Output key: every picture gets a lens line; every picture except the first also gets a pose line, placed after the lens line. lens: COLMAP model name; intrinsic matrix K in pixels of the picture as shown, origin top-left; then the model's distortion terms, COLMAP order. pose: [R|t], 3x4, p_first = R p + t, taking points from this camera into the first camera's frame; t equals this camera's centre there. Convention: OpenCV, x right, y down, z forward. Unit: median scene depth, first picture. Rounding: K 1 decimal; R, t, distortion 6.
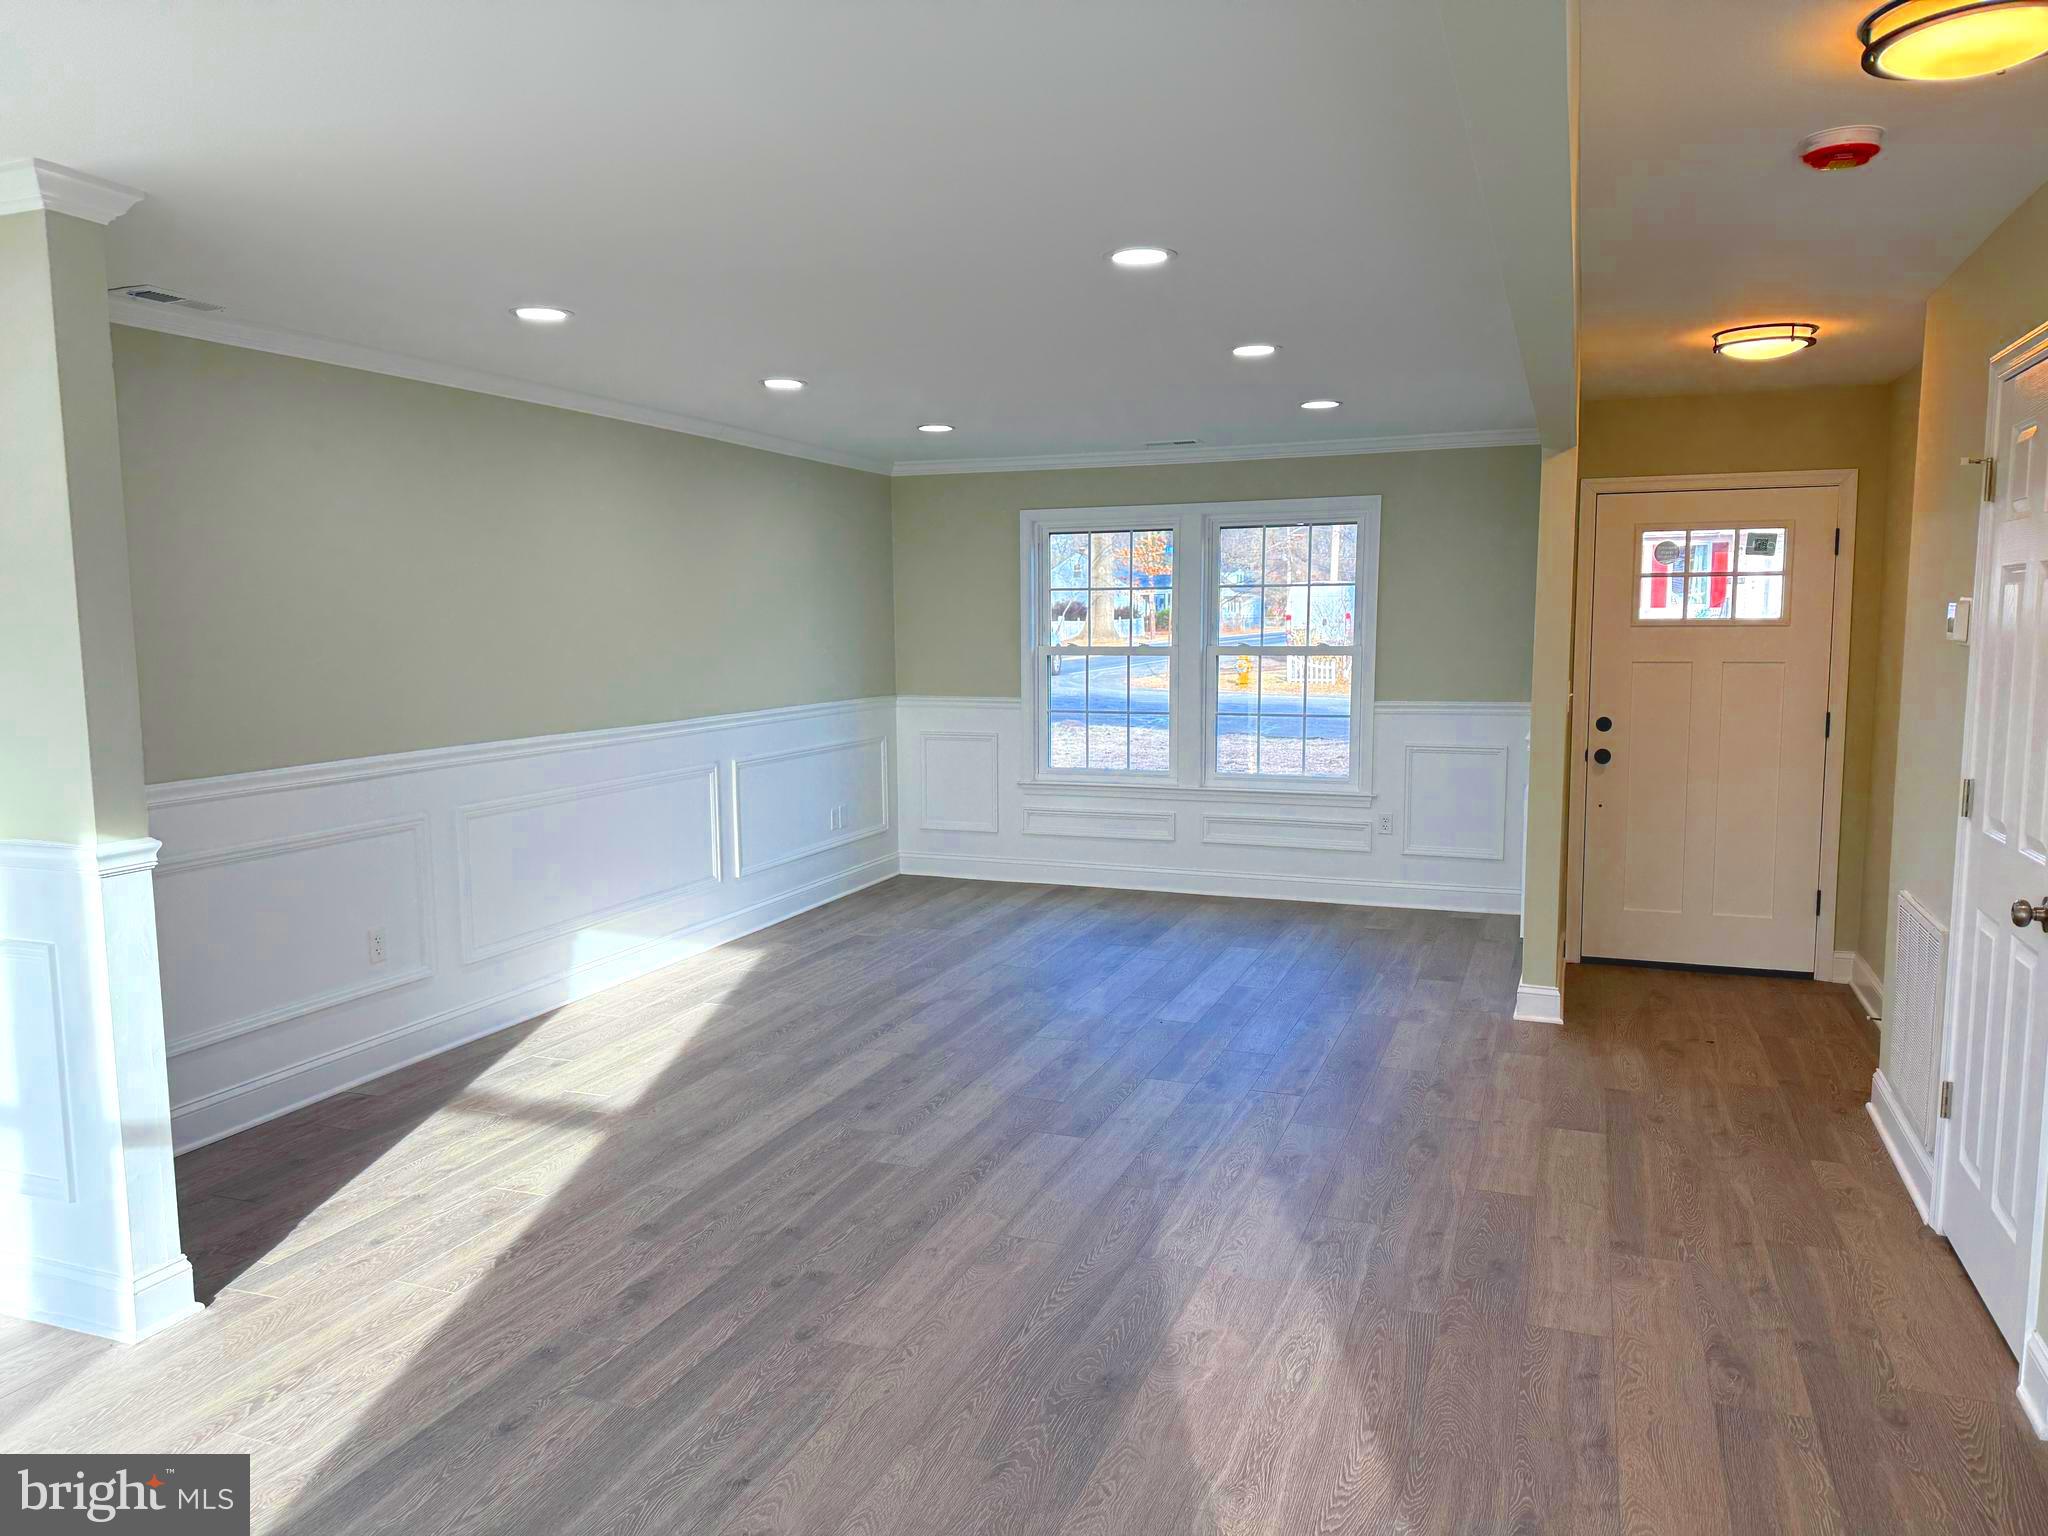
lens RADIAL K [[1432.3, 0, 1037.5], [0, 1432.3, 770.9], [0, 0, 1]] dist [0.091242, -0.111734]
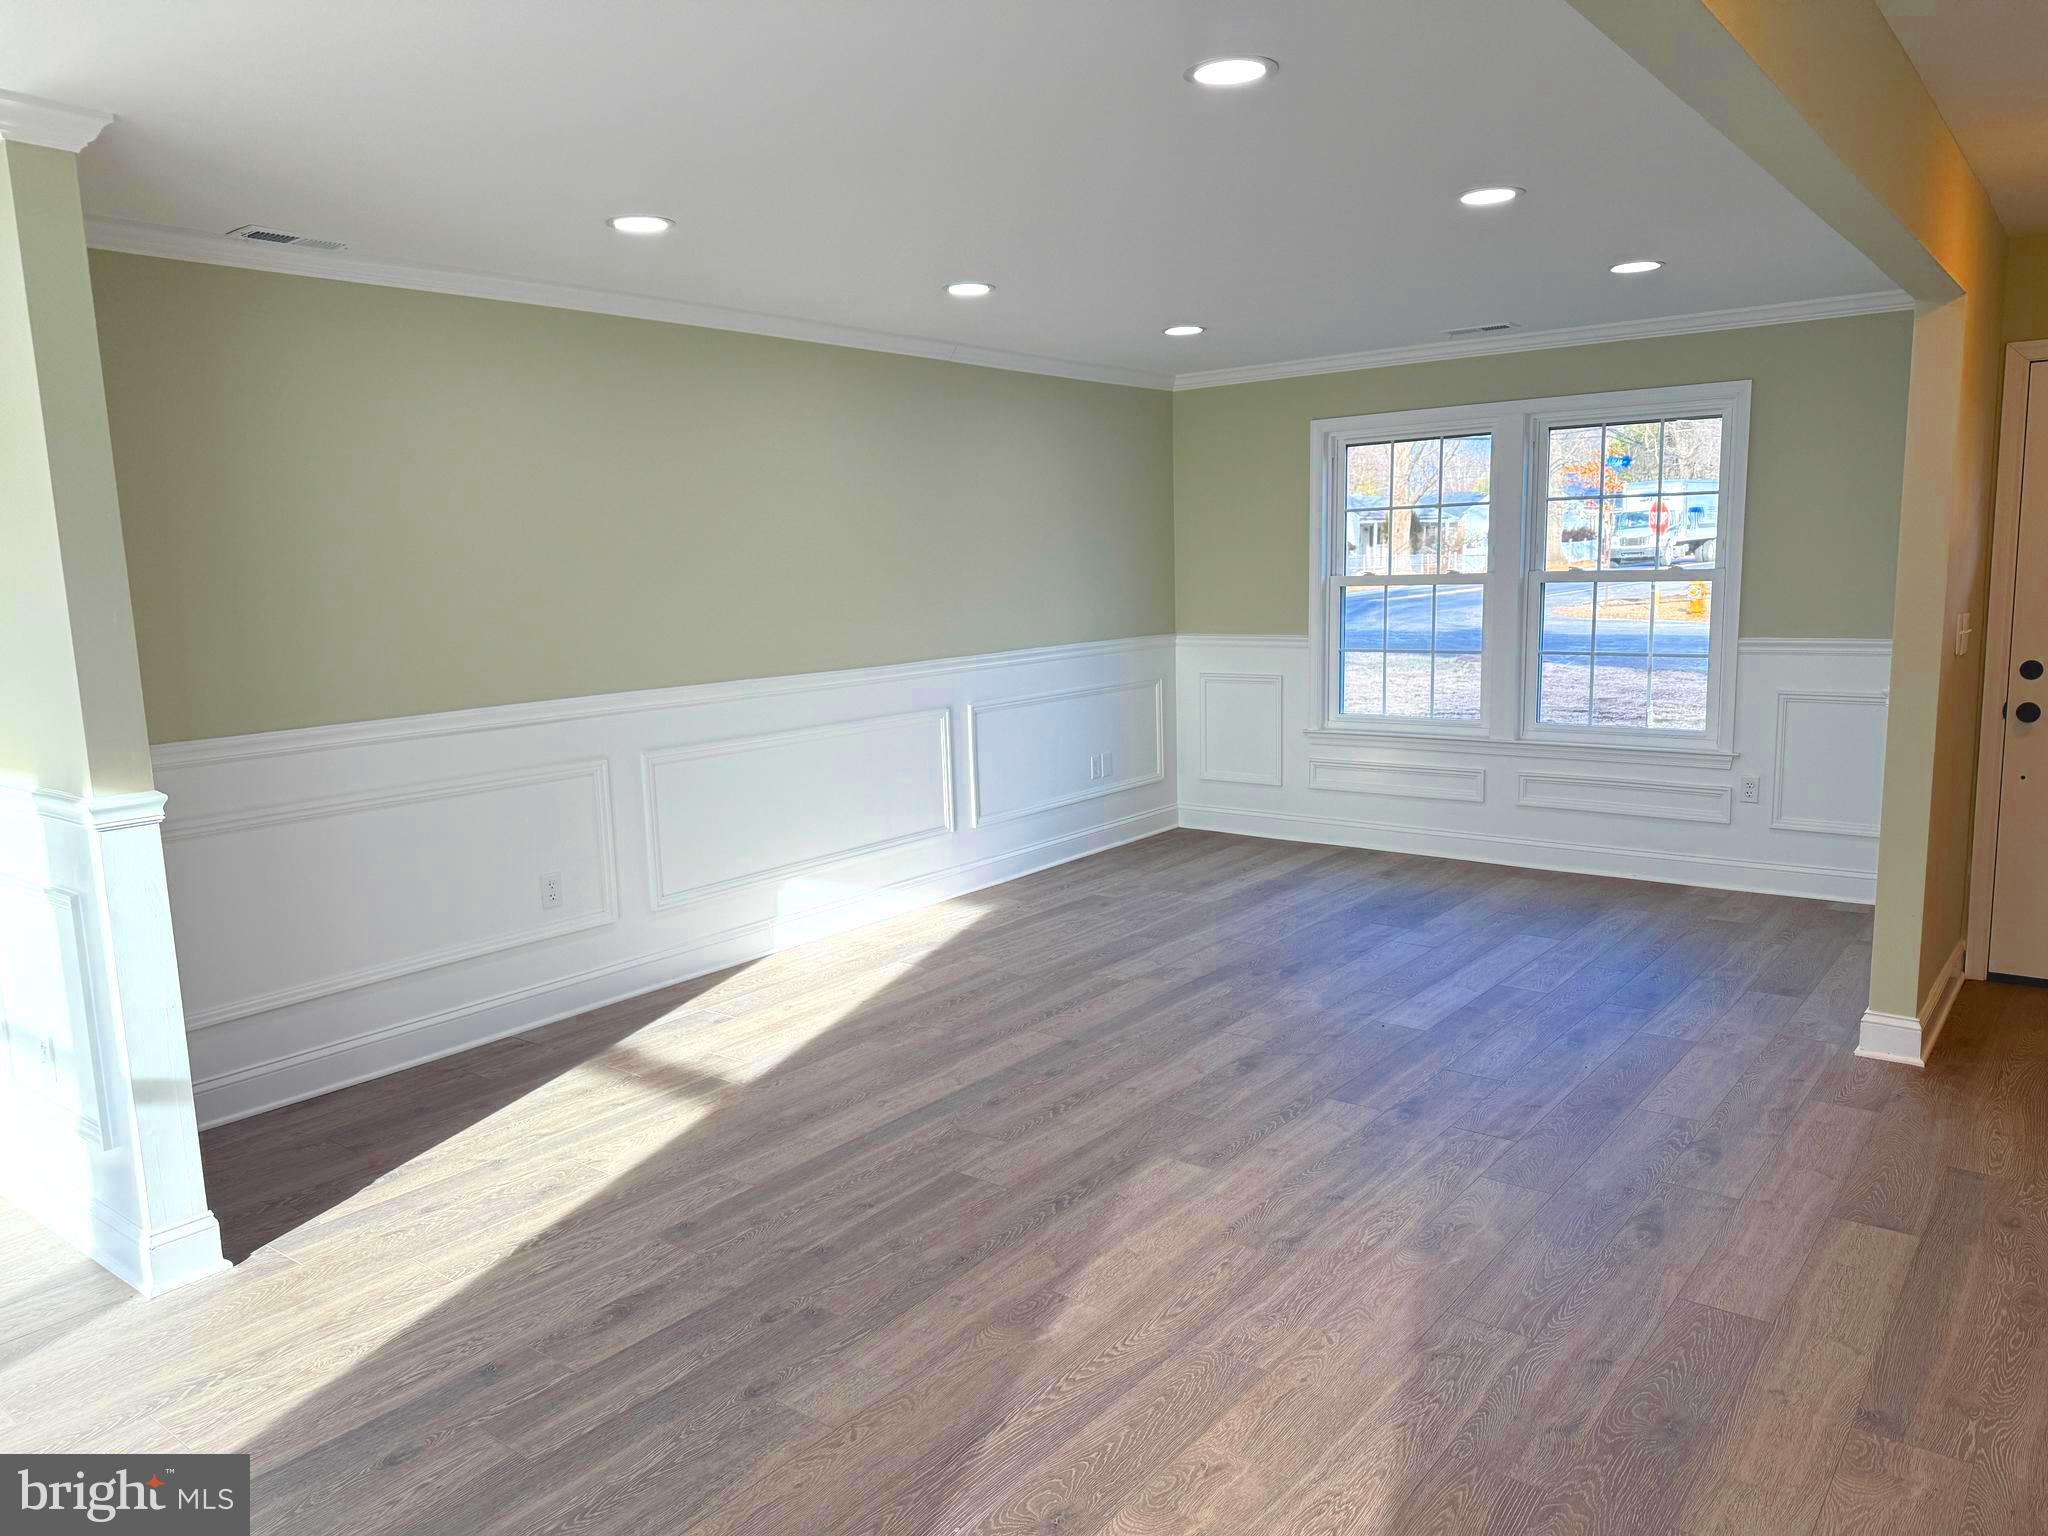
lens RADIAL K [[1441.1, 0, 1035.7], [0, 1441.1, 766.8], [0, 0, 1]] dist [0.098505, -0.140146]
pose [[0.955841, 0.023837, -0.292918, 0.158297], [-0.011071, 0.998918, 0.045163, -0.013909], [0.293677, -0.039926, 0.955070, 0.154694]]
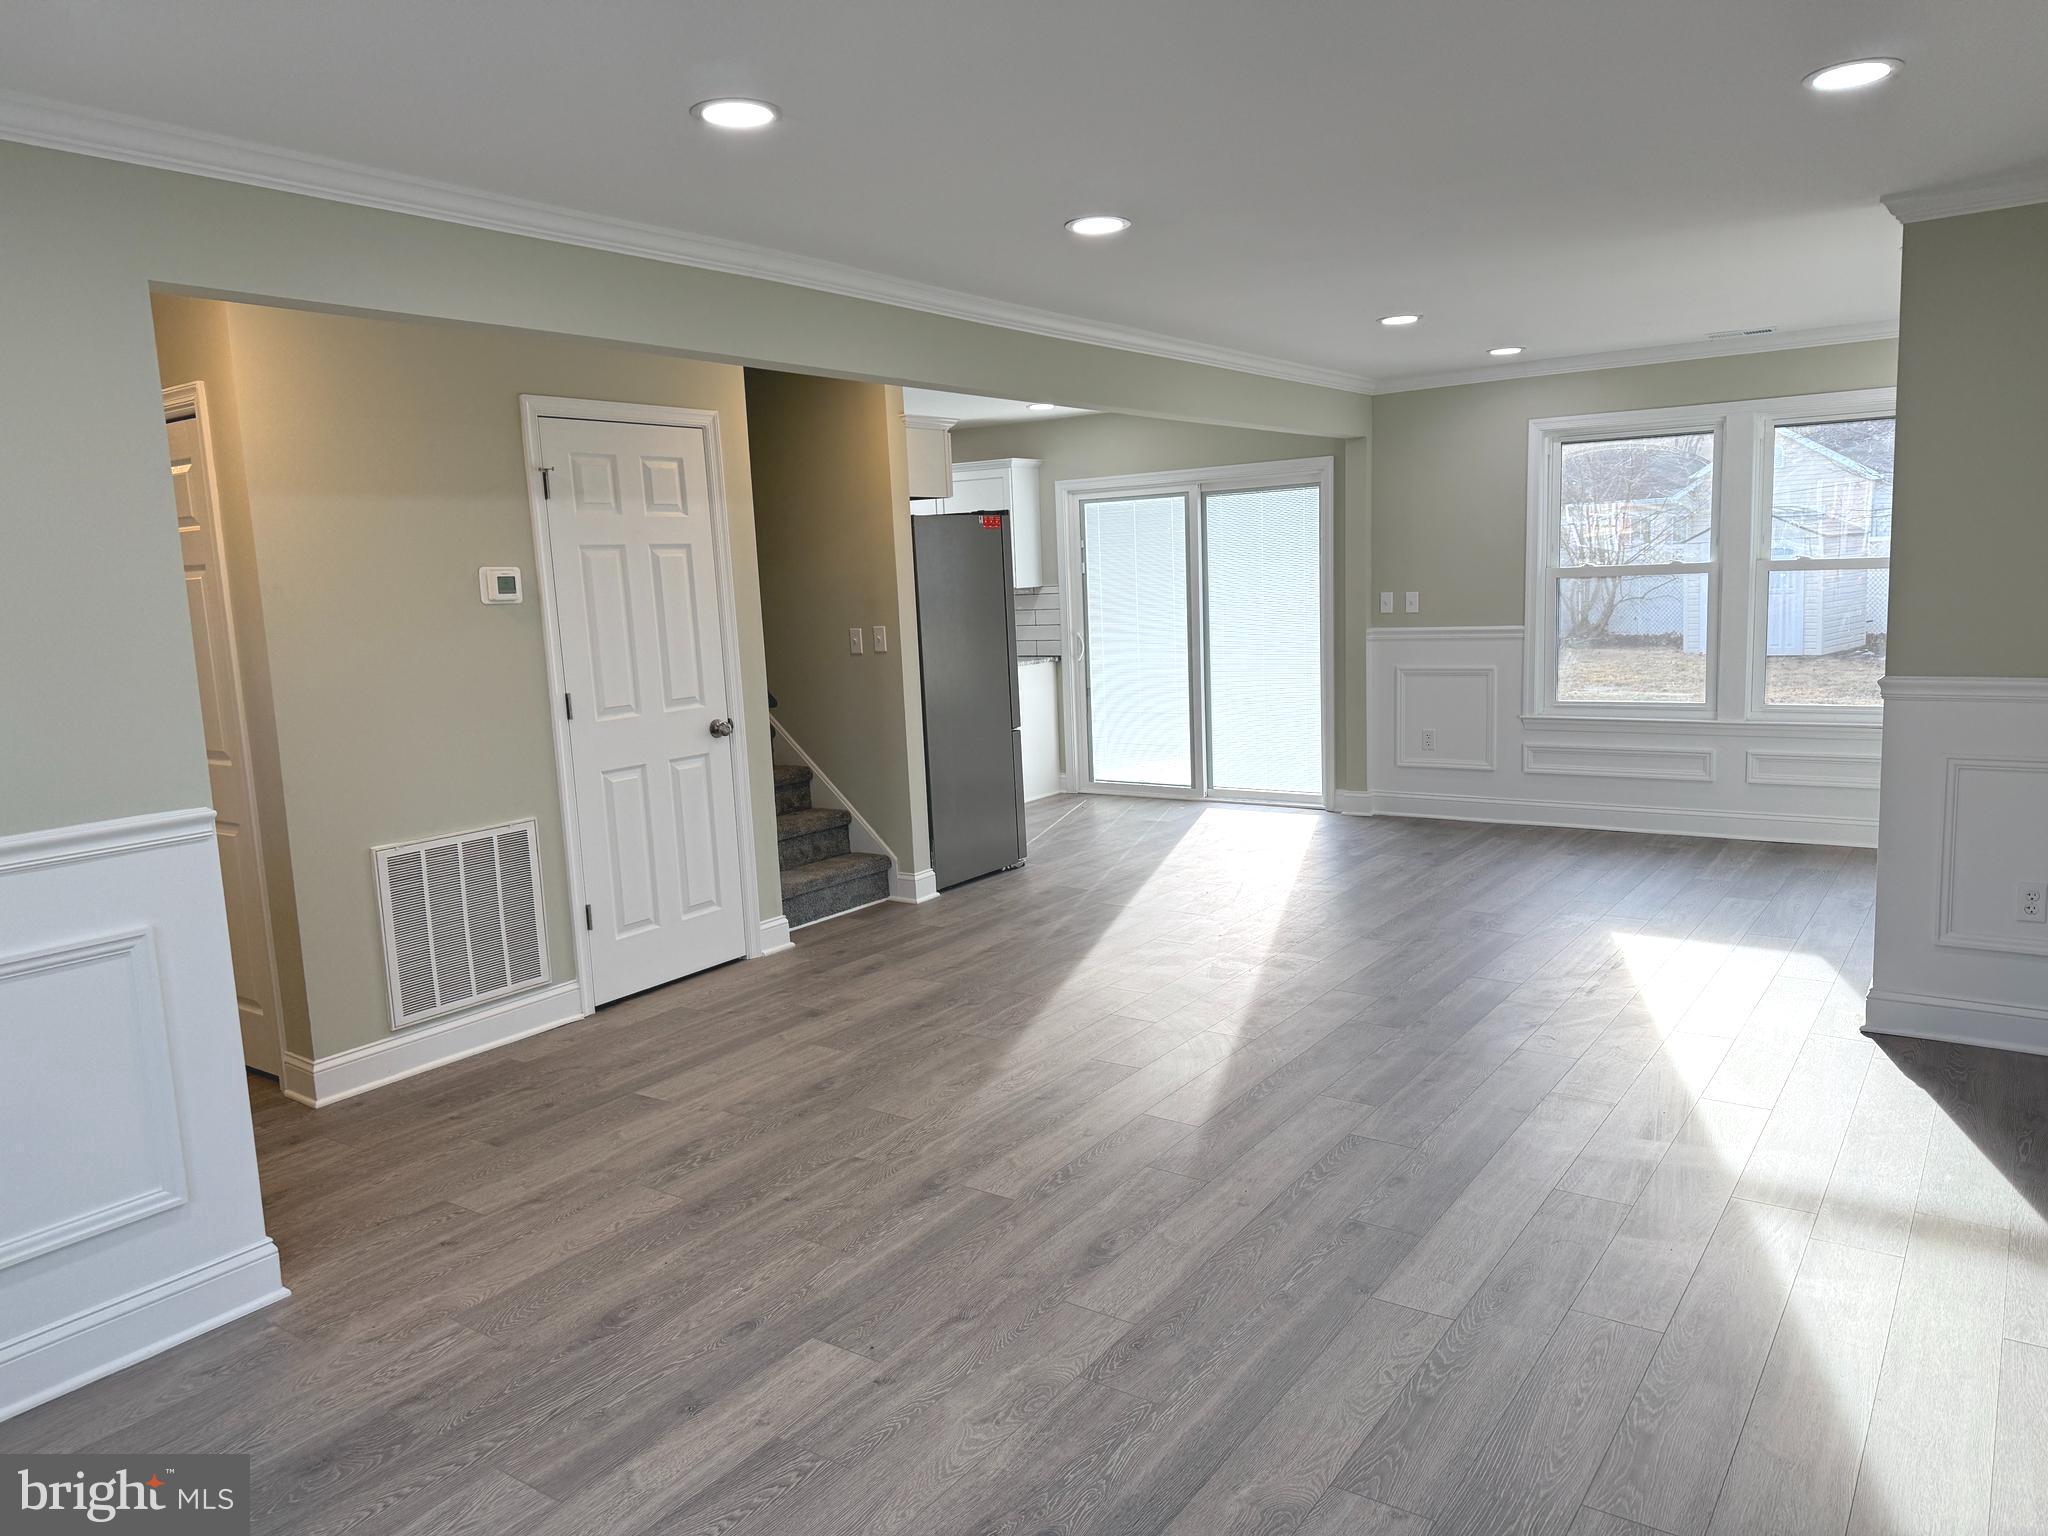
lens RADIAL K [[1426.1, 0, 1036.8], [0, 1426.1, 772.4], [0, 0, 1]] dist [0.178297, -0.303119]
pose [[-0.968237, 0.009841, 0.249840, -0.118872], [0.073330, 0.966461, 0.246120, -0.171013], [-0.239039, 0.256623, -0.936485, 1.633666]]
